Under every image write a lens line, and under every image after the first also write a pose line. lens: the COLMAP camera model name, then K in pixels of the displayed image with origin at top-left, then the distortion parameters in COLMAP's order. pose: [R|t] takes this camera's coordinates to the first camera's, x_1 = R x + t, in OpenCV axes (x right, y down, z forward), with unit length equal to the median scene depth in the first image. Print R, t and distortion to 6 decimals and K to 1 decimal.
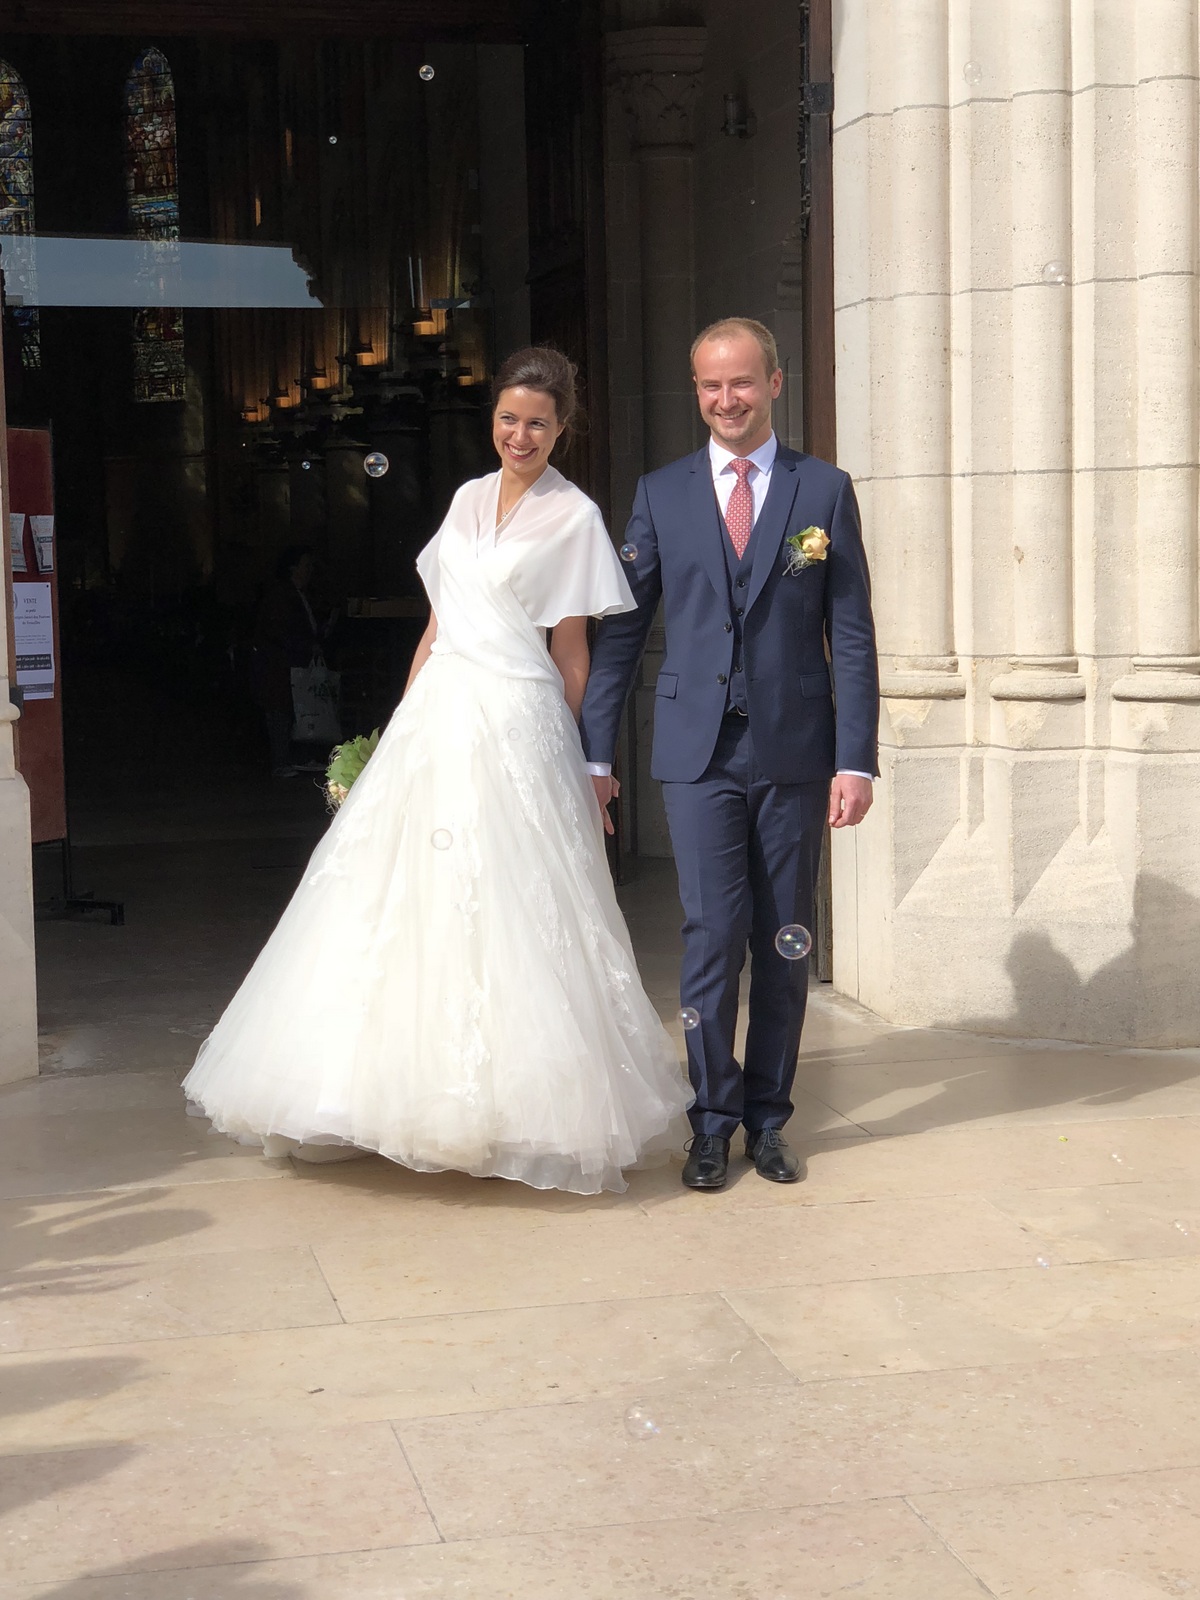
lens RADIAL K [[2768.4, 0, 557.8], [0, 2768.4, 762.4], [0, 0, 1]] dist [0.032189, 0.143853]
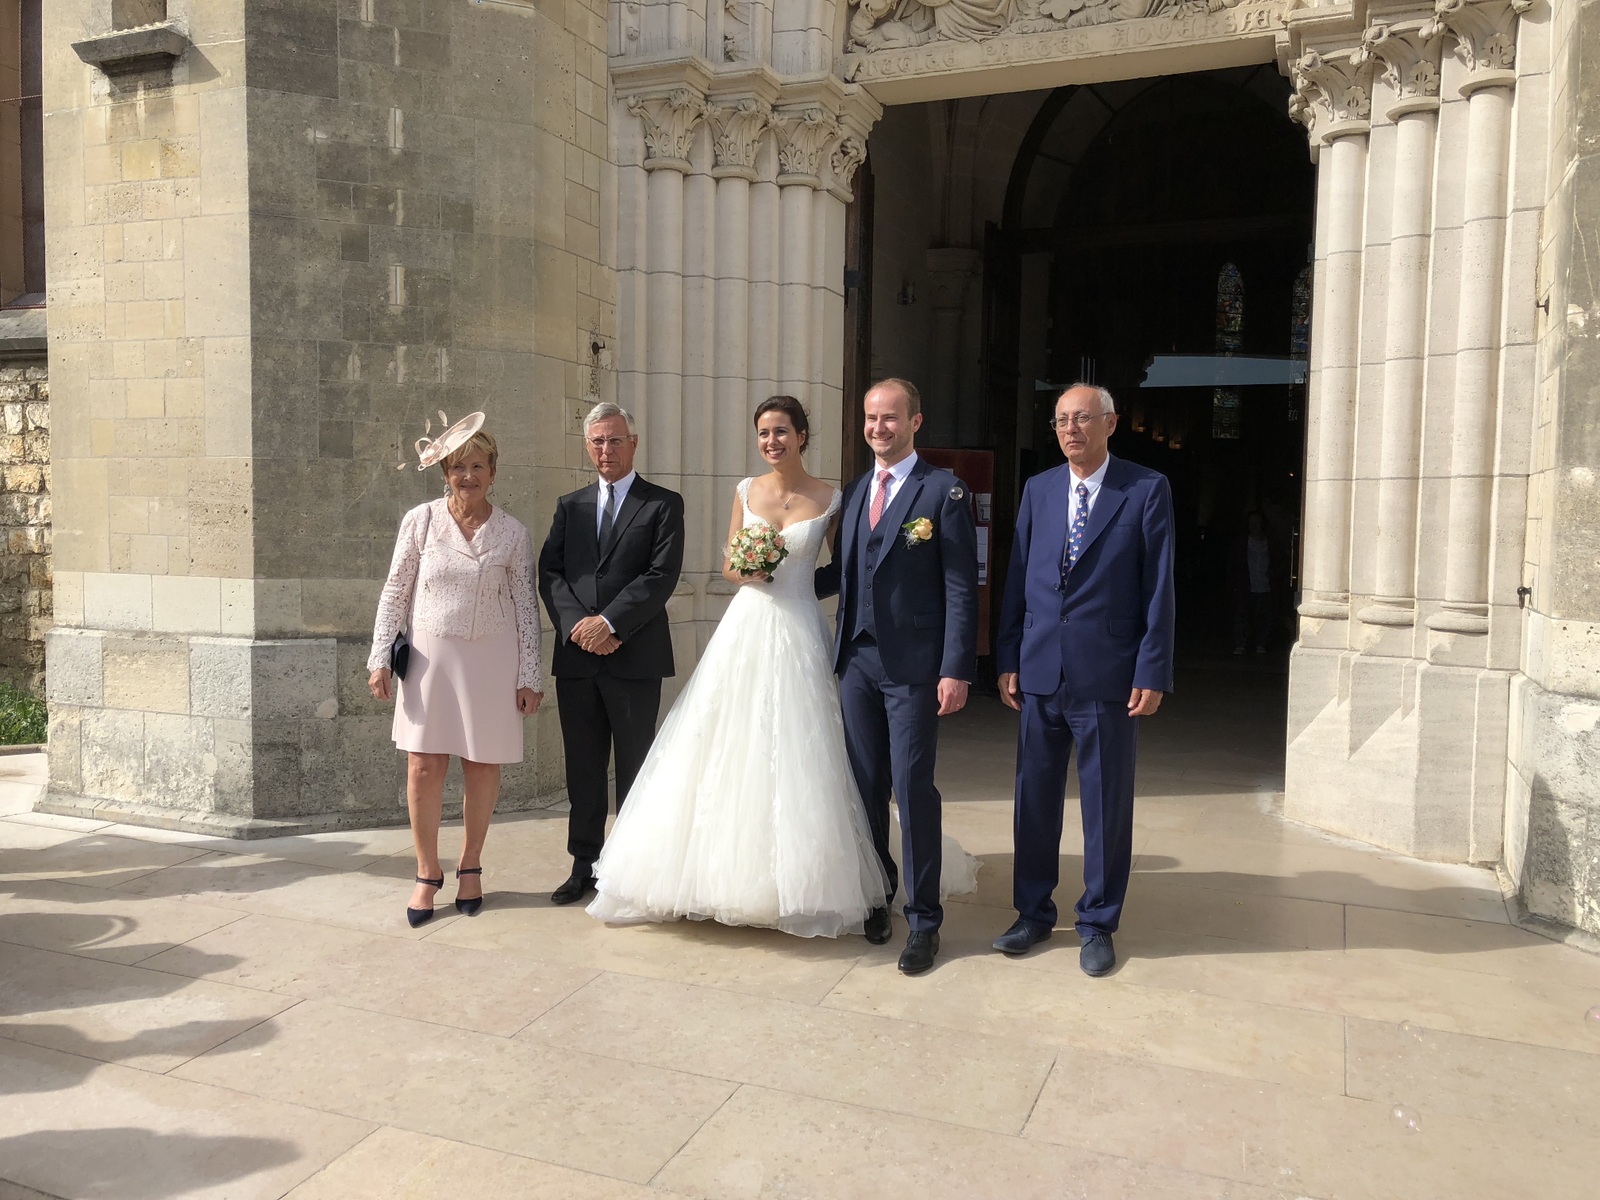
lens RADIAL K [[1319.9, 0, 792.2], [0, 1319.9, 576.1], [0, 0, 1]] dist [0.023573, 0.001636]
pose [[0.816336, 0.060291, -0.574422, 0.333193], [-0.074829, 0.997195, -0.001677, -0.023671], [0.572710, 0.044353, 0.818557, 0.197961]]
